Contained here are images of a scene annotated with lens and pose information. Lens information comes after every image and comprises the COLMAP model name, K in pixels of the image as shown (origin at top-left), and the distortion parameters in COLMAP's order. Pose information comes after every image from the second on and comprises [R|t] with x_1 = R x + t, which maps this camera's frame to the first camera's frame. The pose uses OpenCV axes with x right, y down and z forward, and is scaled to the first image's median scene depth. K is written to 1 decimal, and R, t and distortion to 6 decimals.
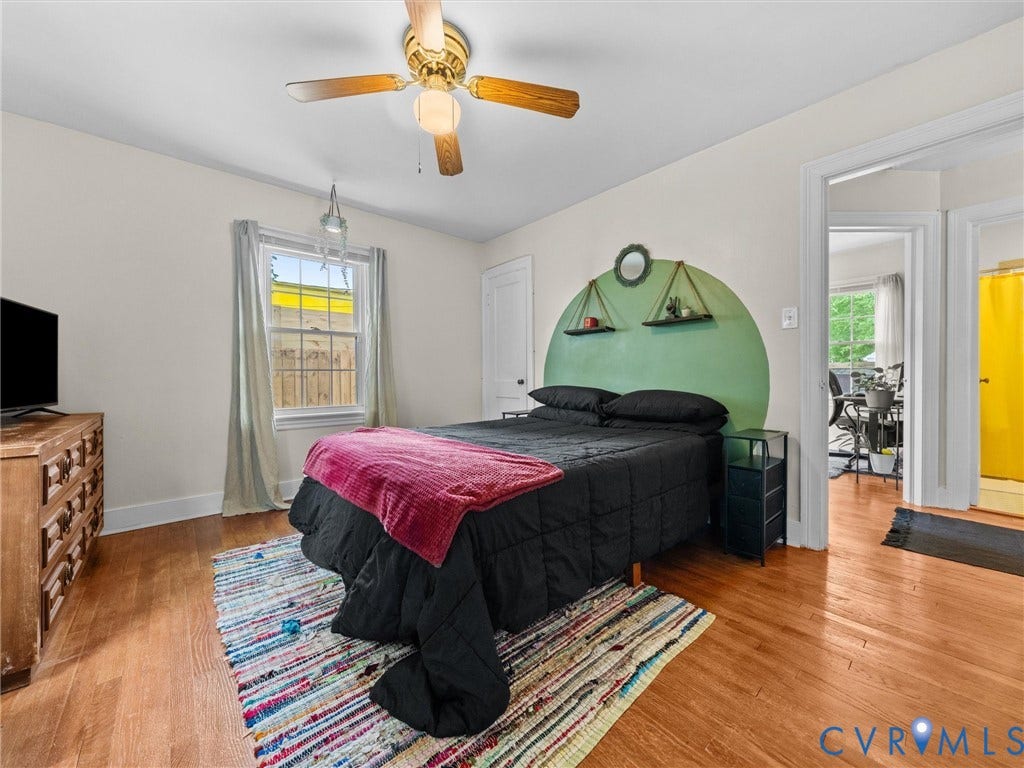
lens RADIAL K [[393.5, 0, 513.7], [0, 393.5, 381.9], [0, 0, 1]] dist [0.000920, -0.000003]
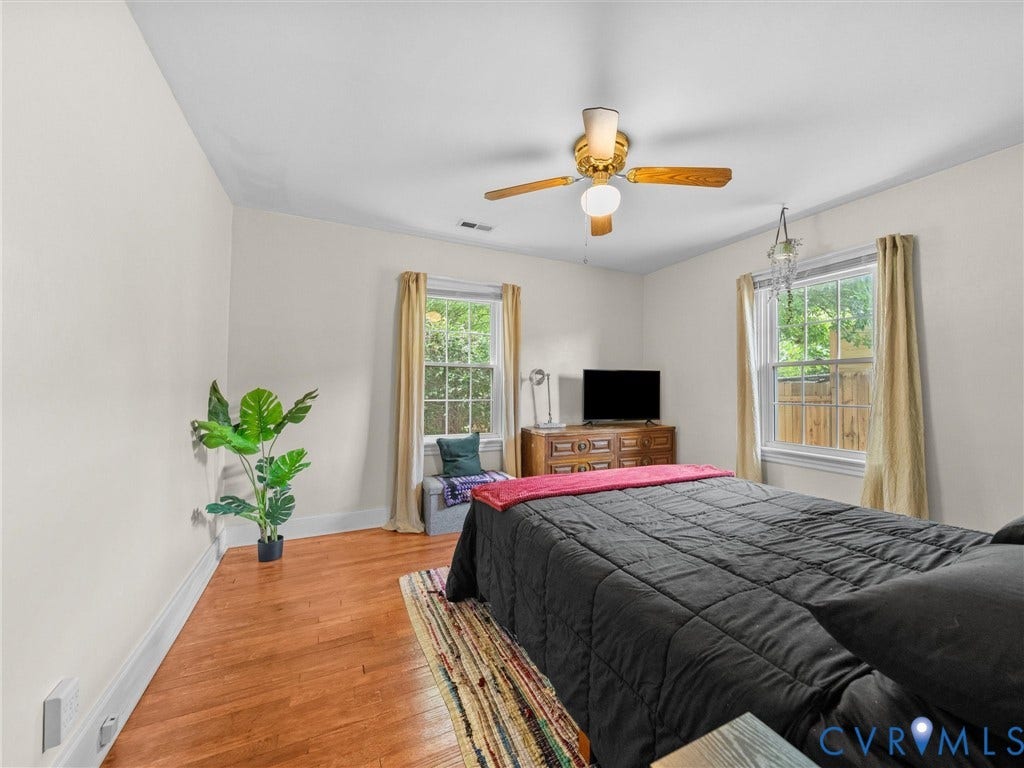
lens RADIAL K [[393.5, 0, 513.0], [0, 393.5, 383.8], [0, 0, 1]] dist [0.000920, -0.000003]
pose [[-0.286831, -0.009623, -0.957933, 1.240193], [-0.011751, 0.999910, -0.006526, -0.142145], [0.957909, 0.009385, -0.286919, 1.329352]]
